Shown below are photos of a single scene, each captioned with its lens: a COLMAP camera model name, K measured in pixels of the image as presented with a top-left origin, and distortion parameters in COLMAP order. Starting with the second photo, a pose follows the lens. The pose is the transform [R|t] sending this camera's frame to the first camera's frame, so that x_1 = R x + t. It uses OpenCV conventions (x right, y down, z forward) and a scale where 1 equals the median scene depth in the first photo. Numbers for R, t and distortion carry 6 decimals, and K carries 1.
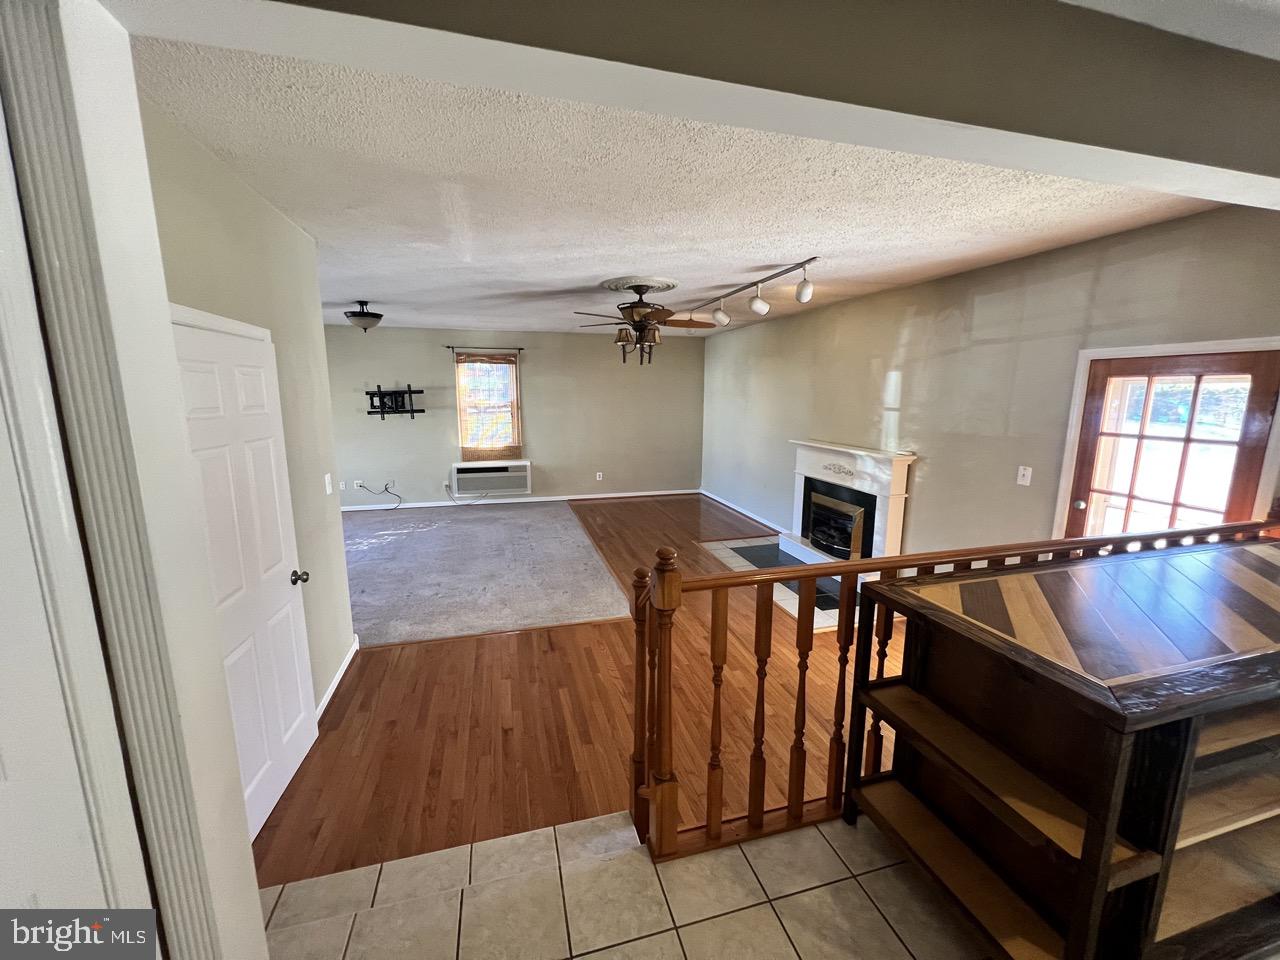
lens RADIAL K [[512.1, 0, 637.1], [0, 512.1, 483.4], [0, 0, 1]] dist [0.000870, -0.000667]
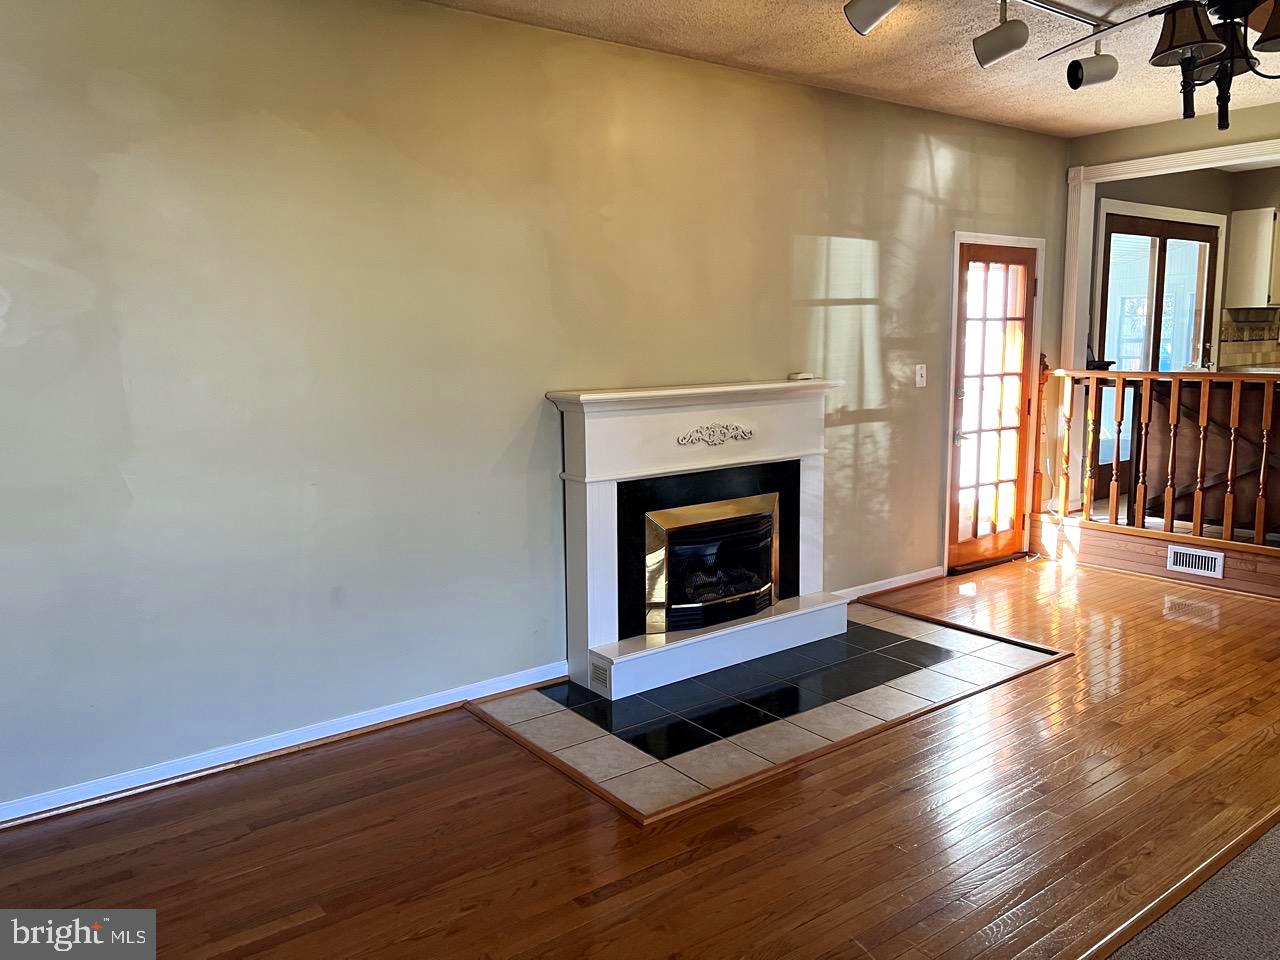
lens RADIAL K [[964.4, 0, 640.0], [0, 964.4, 480.0], [0, 0, 1]] dist [0.005606, 0.002308]
pose [[-0.366216, -0.134352, 0.920780, -0.401843], [0.181418, 0.960225, 0.212261, -0.194973], [-0.912674, 0.244780, -0.327276, 1.427006]]
